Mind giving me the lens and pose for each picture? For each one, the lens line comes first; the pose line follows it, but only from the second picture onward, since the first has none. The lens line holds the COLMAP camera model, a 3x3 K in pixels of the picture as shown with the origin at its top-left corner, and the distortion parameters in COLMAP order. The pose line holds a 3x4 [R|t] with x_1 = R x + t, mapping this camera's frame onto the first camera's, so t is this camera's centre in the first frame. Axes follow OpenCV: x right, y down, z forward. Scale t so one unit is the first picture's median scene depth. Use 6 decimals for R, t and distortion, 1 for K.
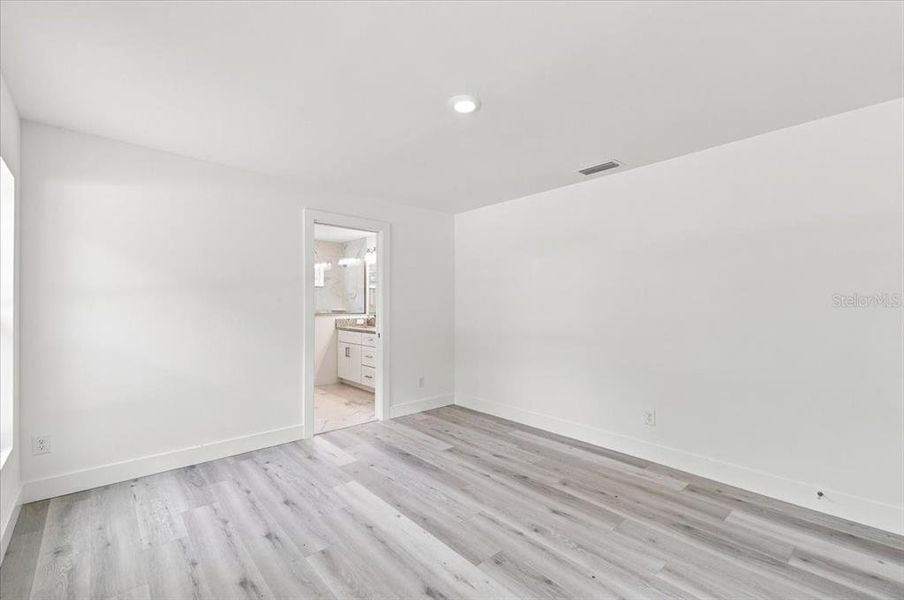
lens RADIAL K [[385.6, 0, 449.0], [0, 385.6, 300.6], [0, 0, 1]] dist [0.025792, -0.000730]
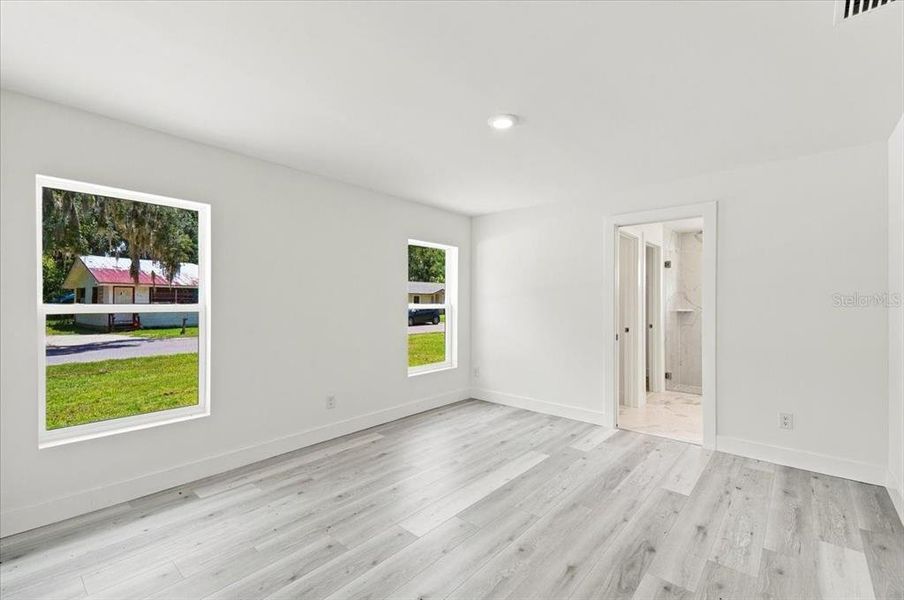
lens RADIAL K [[385.6, 0, 449.0], [0, 385.6, 300.6], [0, 0, 1]] dist [0.025792, -0.000730]
pose [[0.122960, -0.014757, -0.992302, 0.785979], [0.000543, 0.999890, -0.014802, 0.023043], [0.992411, 0.001281, 0.122955, 0.519298]]
